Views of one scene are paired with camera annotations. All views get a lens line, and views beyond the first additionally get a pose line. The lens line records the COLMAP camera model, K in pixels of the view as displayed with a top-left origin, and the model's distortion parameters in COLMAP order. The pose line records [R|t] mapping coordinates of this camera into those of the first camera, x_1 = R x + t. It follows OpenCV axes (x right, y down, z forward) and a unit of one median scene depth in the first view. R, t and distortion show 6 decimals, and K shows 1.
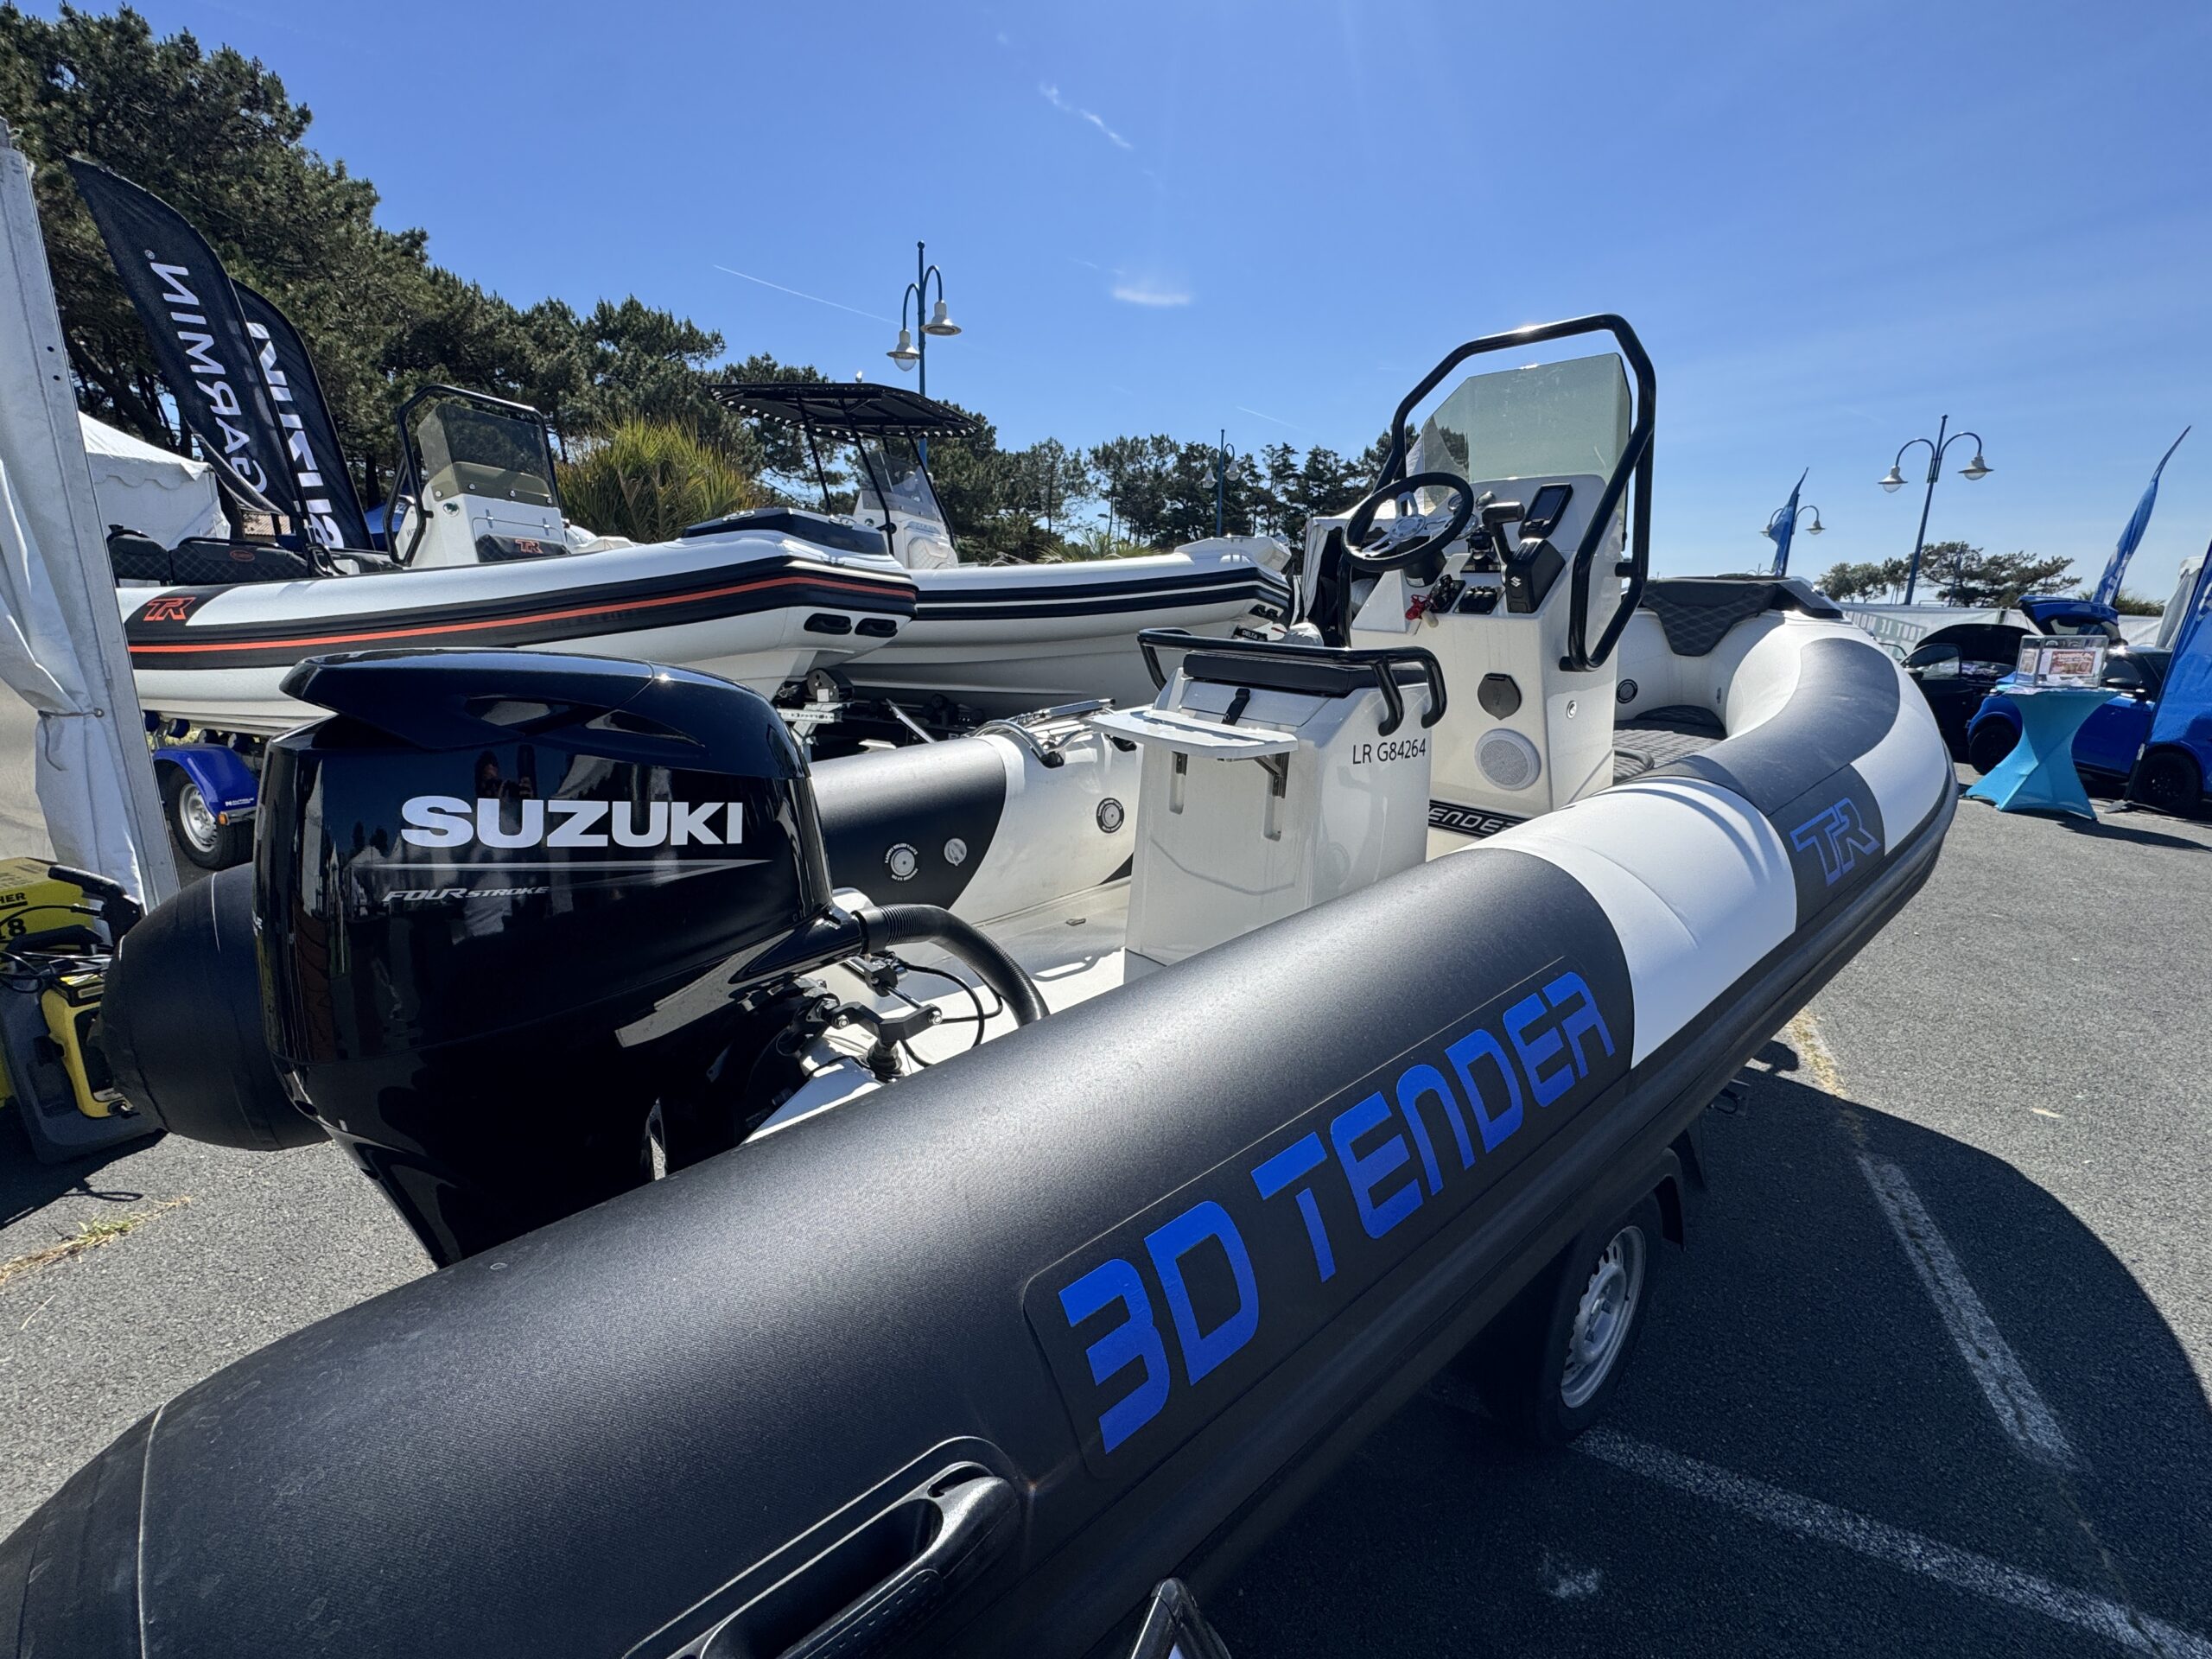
lens RADIAL K [[968.9, 0, 1098.8], [0, 968.9, 828.7], [0, 0, 1]] dist [-0.007132, -0.000638]
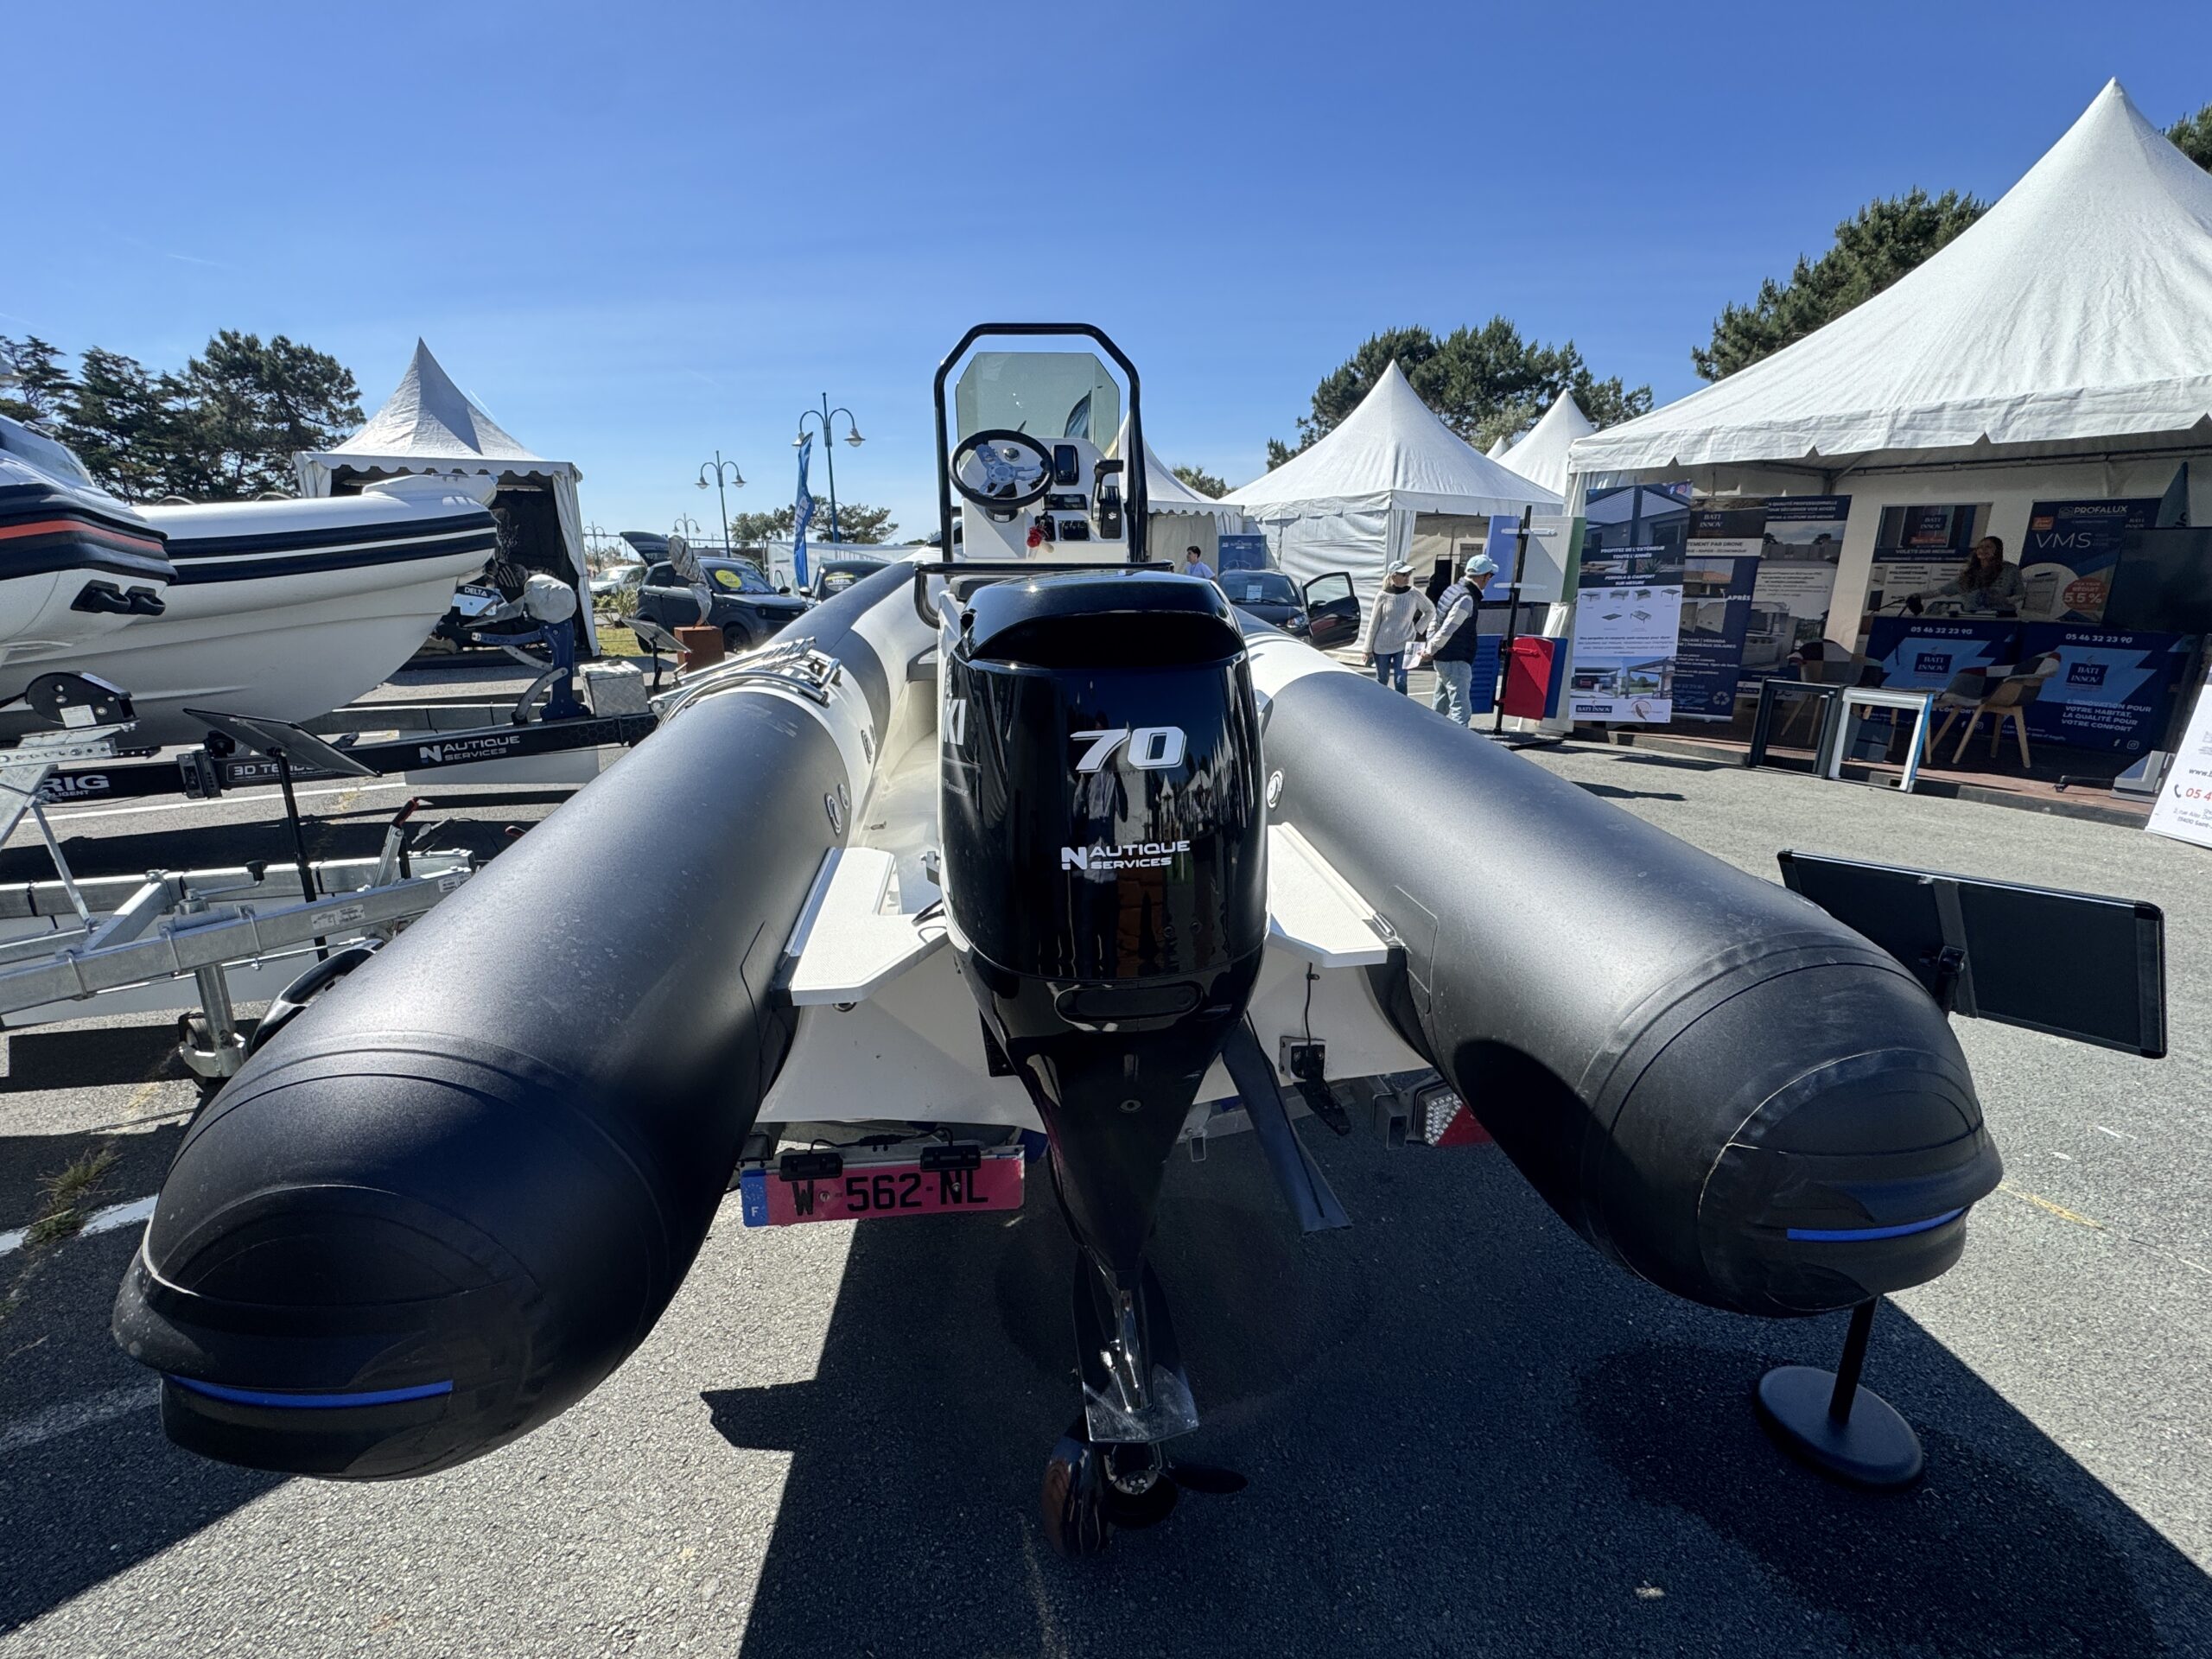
lens RADIAL K [[966.2, 0, 1105.0], [0, 966.2, 822.6], [0, 0, 1]] dist [-0.001987, -0.001760]
pose [[0.542231, -0.252656, 0.801343, -0.075407], [0.218671, 0.963288, 0.155752, -0.004549], [-0.811276, 0.090777, 0.577574, 0.023162]]
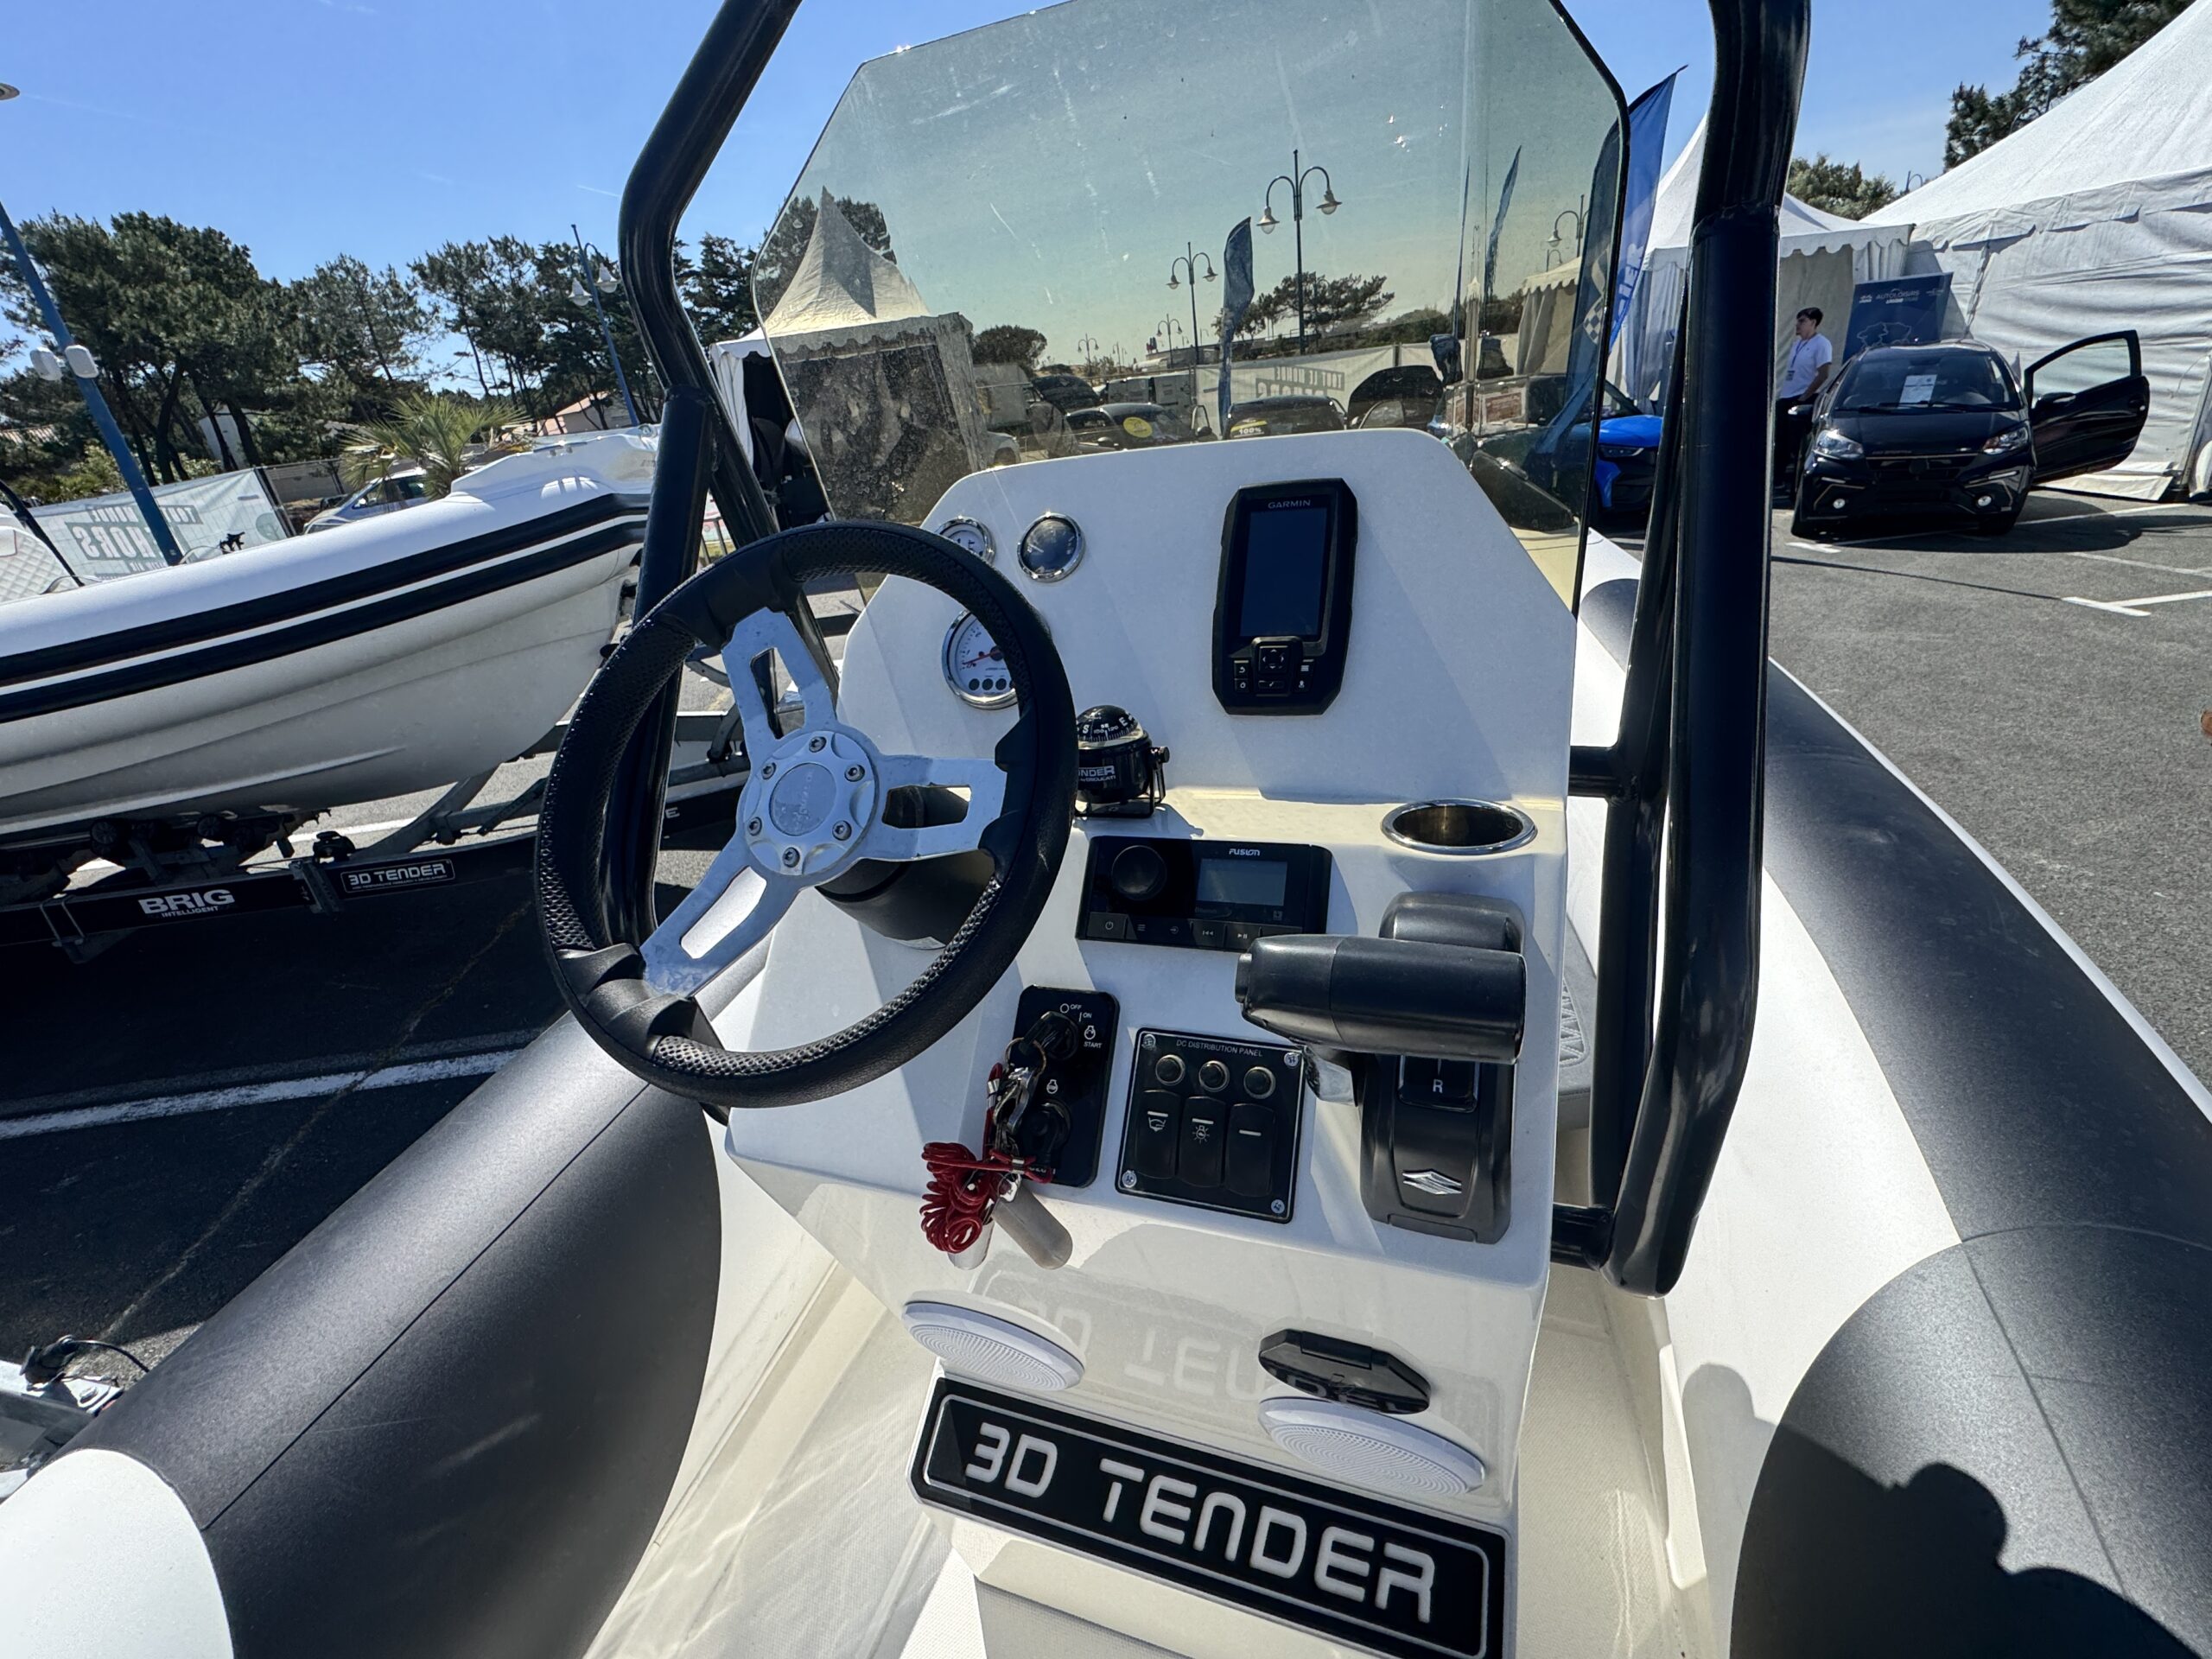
lens RADIAL K [[966.2, 0, 1105.0], [0, 966.2, 822.6], [0, 0, 1]] dist [-0.001987, -0.001760]
pose [[0.854491, -0.332043, 0.399489, 0.030469], [0.256102, 0.938361, 0.232145, -0.035581], [-0.451947, -0.096056, 0.886858, 0.081470]]
